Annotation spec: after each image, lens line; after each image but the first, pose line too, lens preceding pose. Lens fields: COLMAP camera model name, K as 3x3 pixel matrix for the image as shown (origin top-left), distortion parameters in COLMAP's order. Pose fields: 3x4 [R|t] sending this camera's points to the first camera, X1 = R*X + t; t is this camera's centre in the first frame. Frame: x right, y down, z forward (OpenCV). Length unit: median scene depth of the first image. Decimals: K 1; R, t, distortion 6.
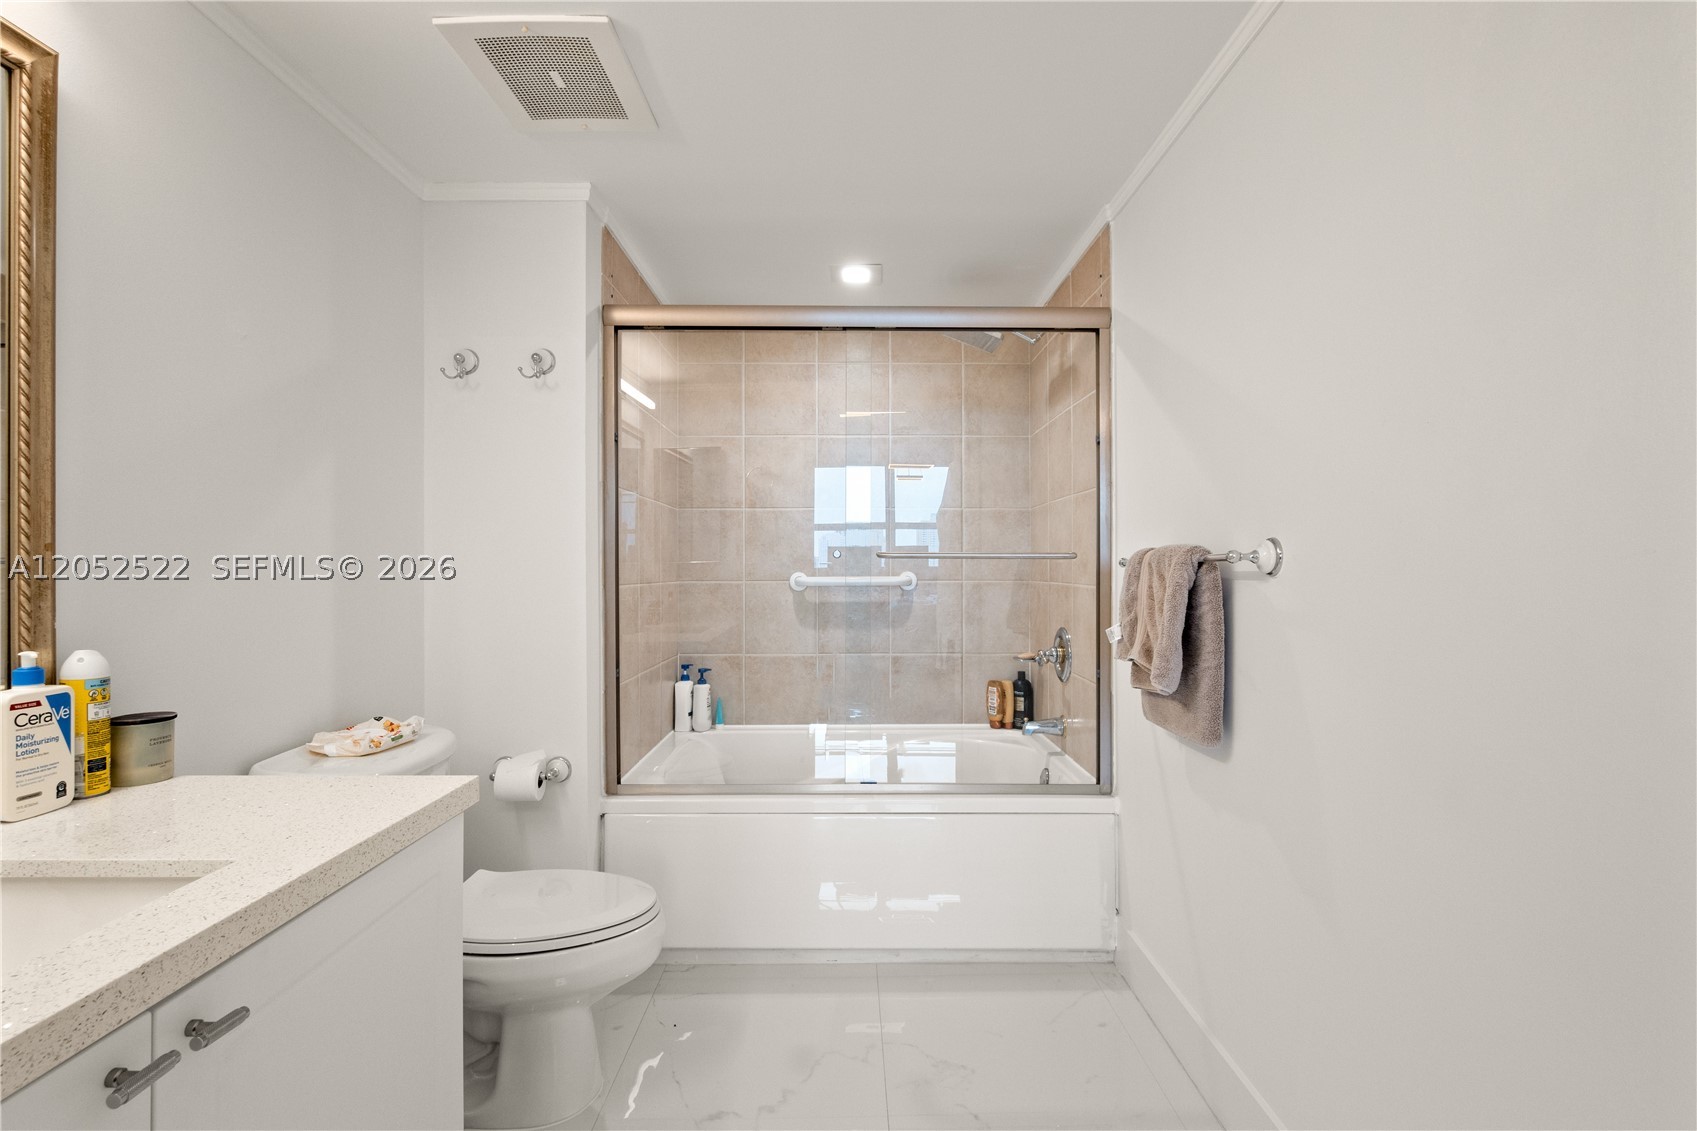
lens RADIAL K [[773.4, 0, 837.5], [0, 773.4, 554.9], [0, 0, 1]] dist [-0.006237, 0.000971]
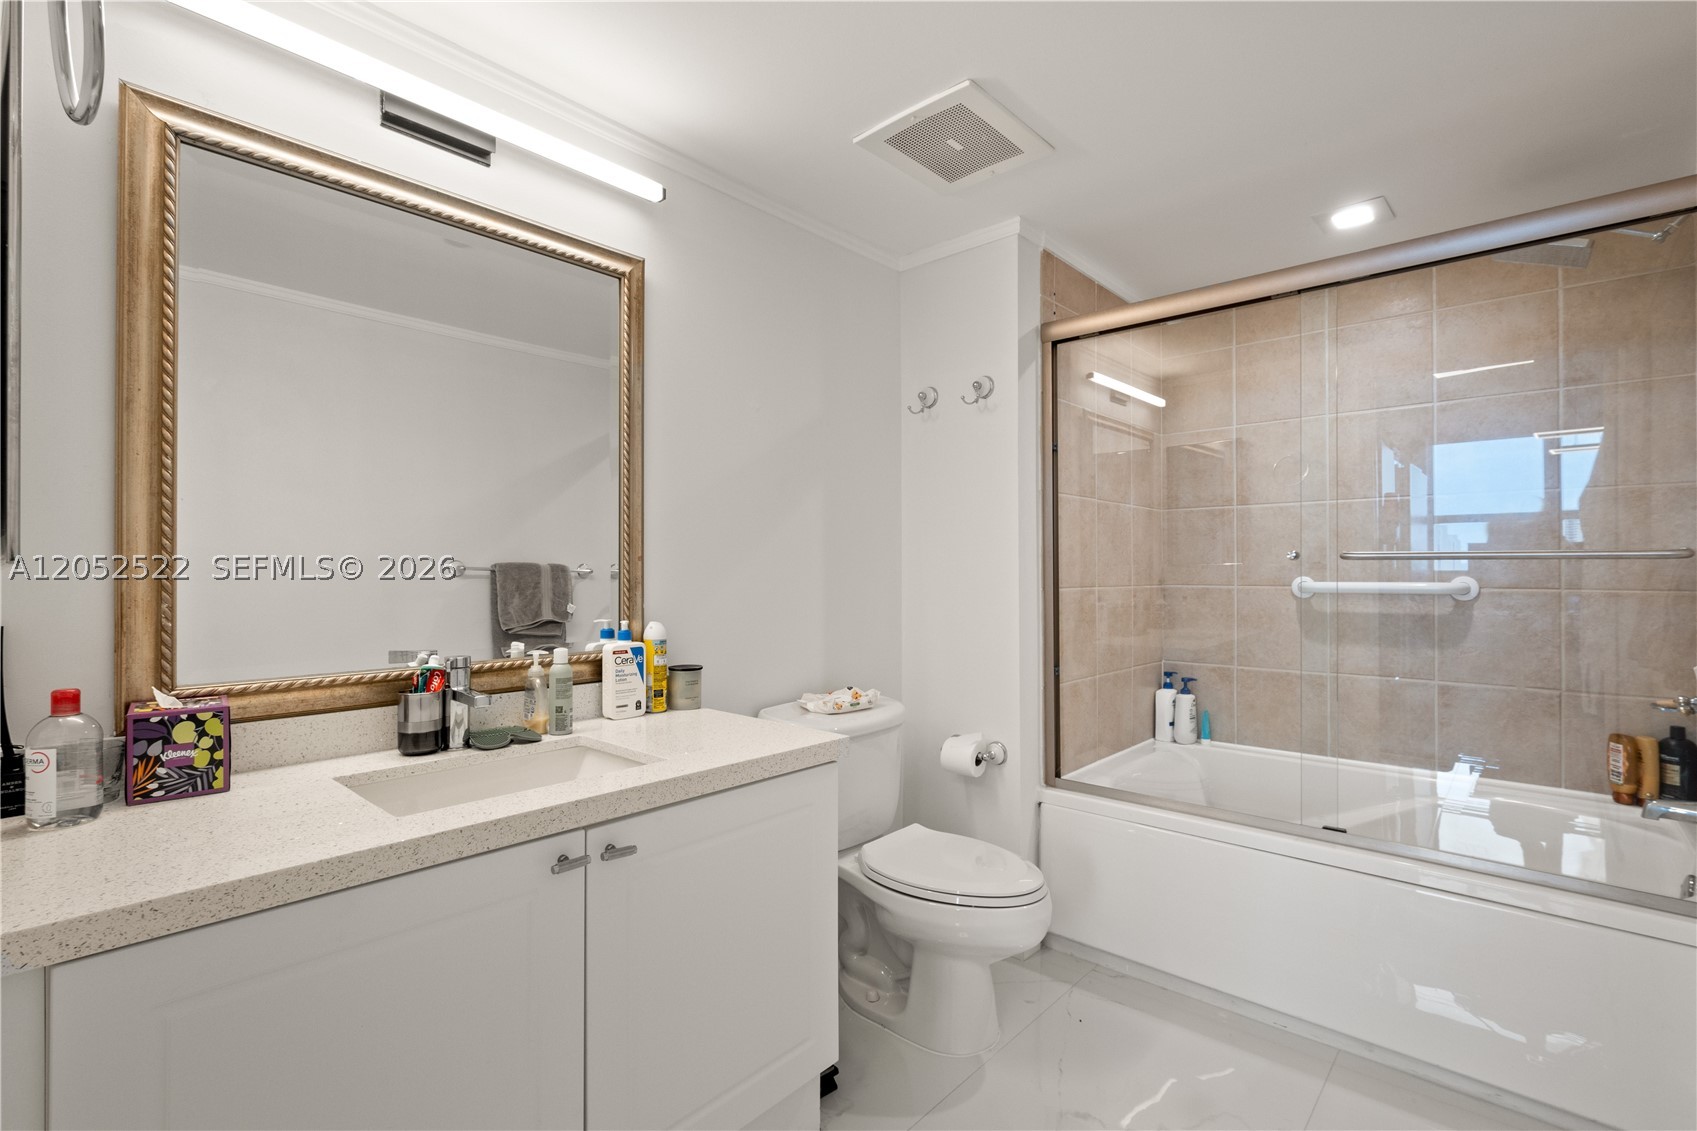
lens RADIAL K [[773.4, 0, 854.4], [0, 773.4, 553.8], [0, 0, 1]] dist [-0.006237, 0.000971]
pose [[0.741294, -0.013375, -0.671047, 0.230804], [0.010124, 0.999911, -0.008746, -0.000533], [0.671104, -0.000310, 0.741364, 0.040137]]
